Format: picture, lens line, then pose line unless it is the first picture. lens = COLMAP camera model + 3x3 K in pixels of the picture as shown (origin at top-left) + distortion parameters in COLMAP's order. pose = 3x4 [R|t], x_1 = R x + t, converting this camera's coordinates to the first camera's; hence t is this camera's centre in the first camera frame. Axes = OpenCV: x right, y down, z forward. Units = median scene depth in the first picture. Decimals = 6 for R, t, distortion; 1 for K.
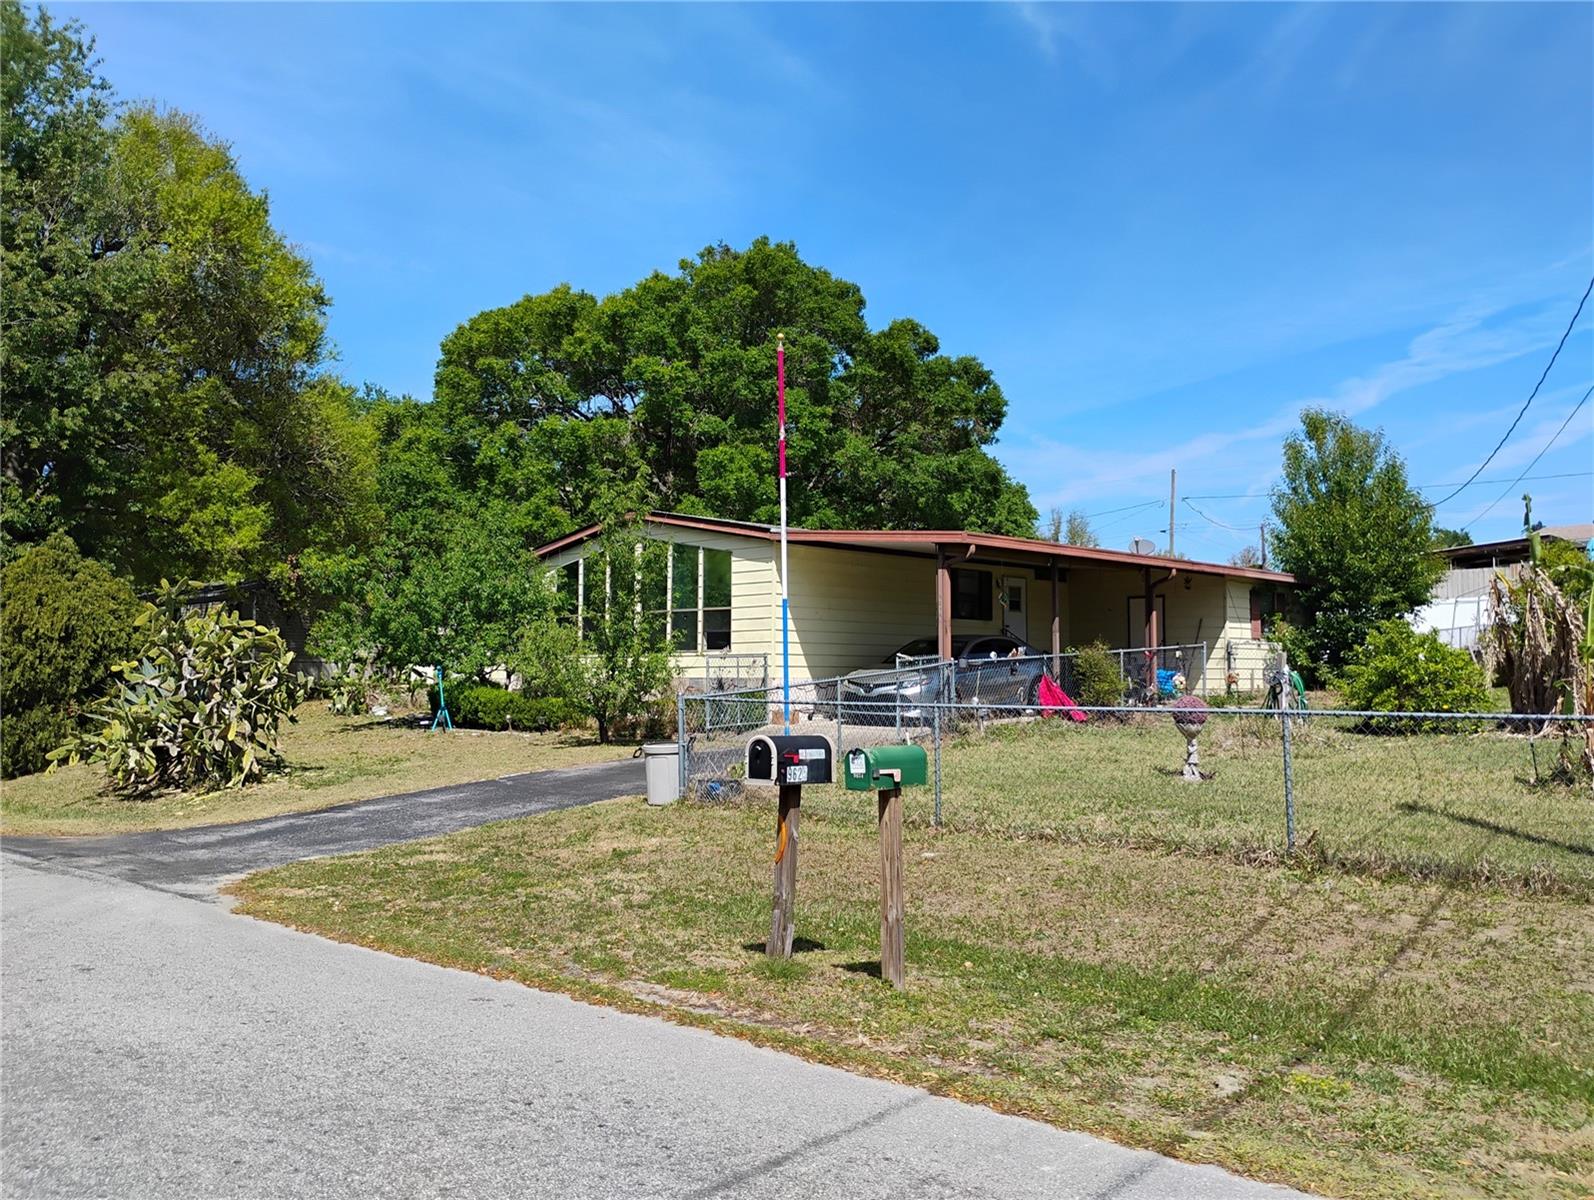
lens RADIAL K [[1294.7, 0, 797.6], [0, 1294.7, 660.0], [0, 0, 1]] dist [0.047862, -0.000957]
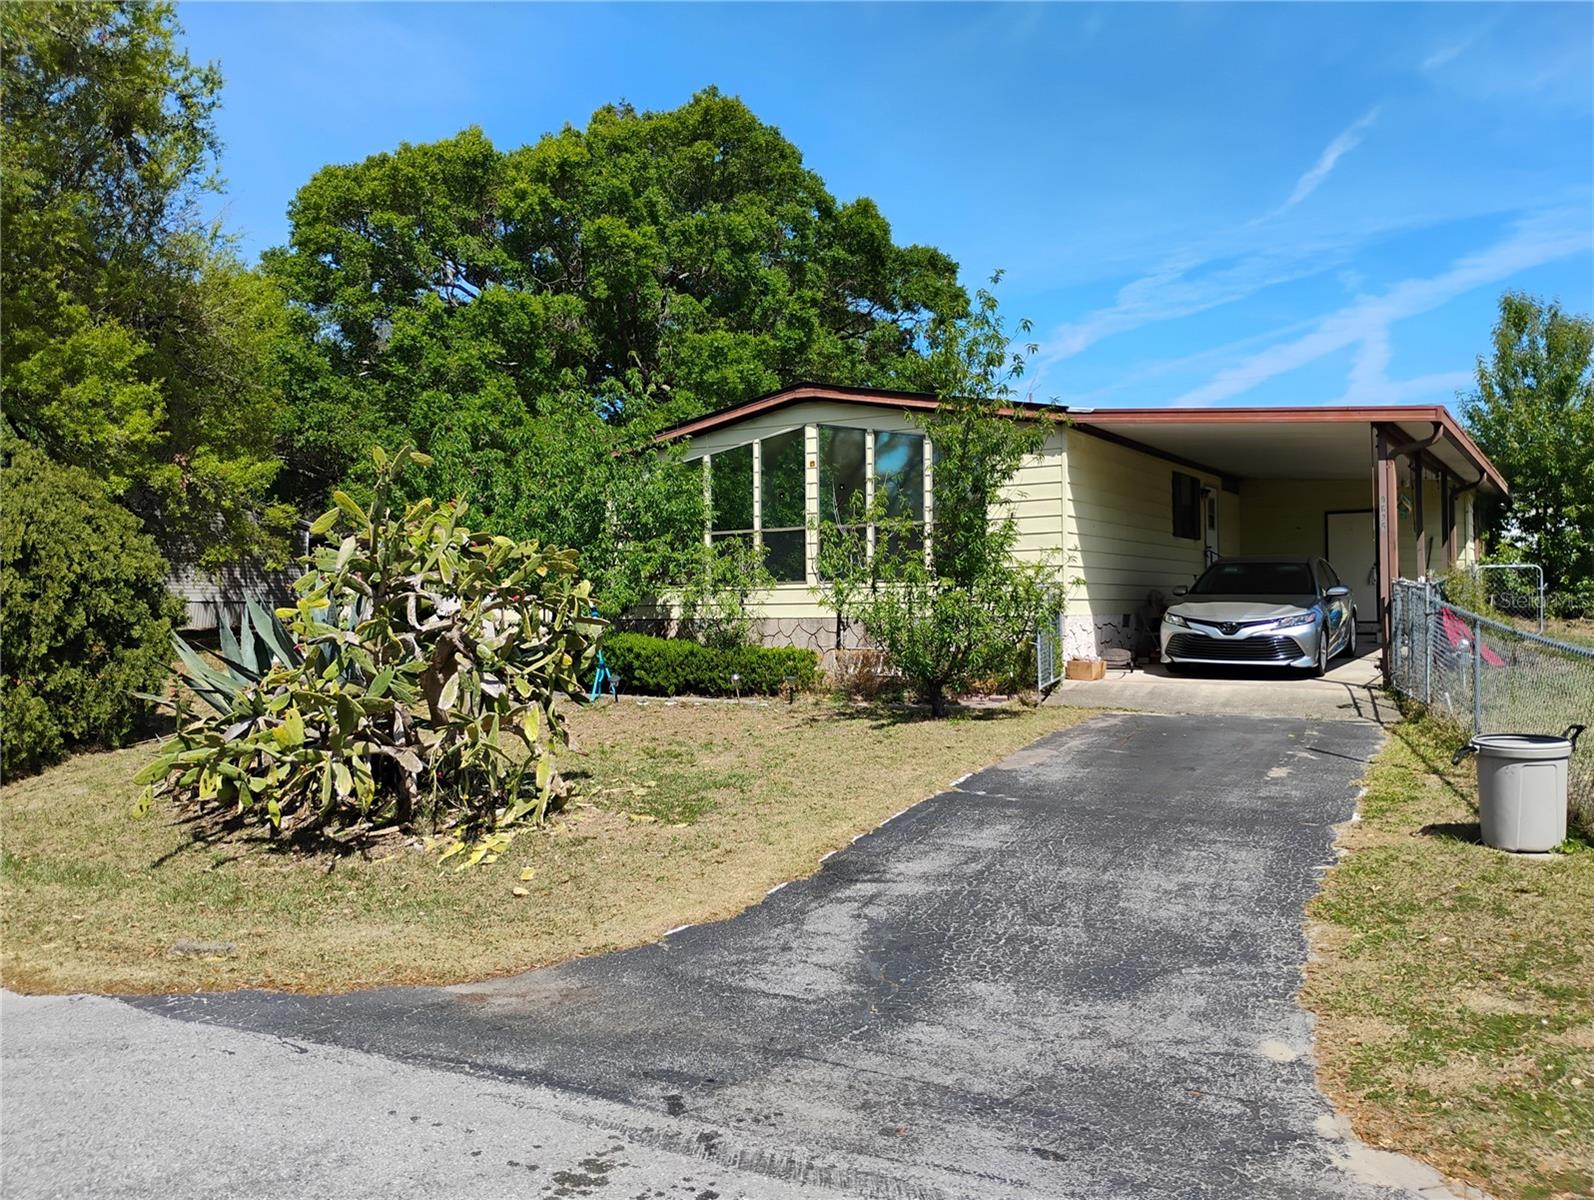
lens RADIAL K [[1336.3, 0, 797.0], [0, 1336.3, 600.0], [0, 0, 1]] dist [0.049630, -0.010726]
pose [[0.979655, -0.010235, 0.200427, -0.171100], [0.010075, 0.999948, 0.001818, 0.001287], [-0.200435, 0.000239, 0.979707, 0.168829]]
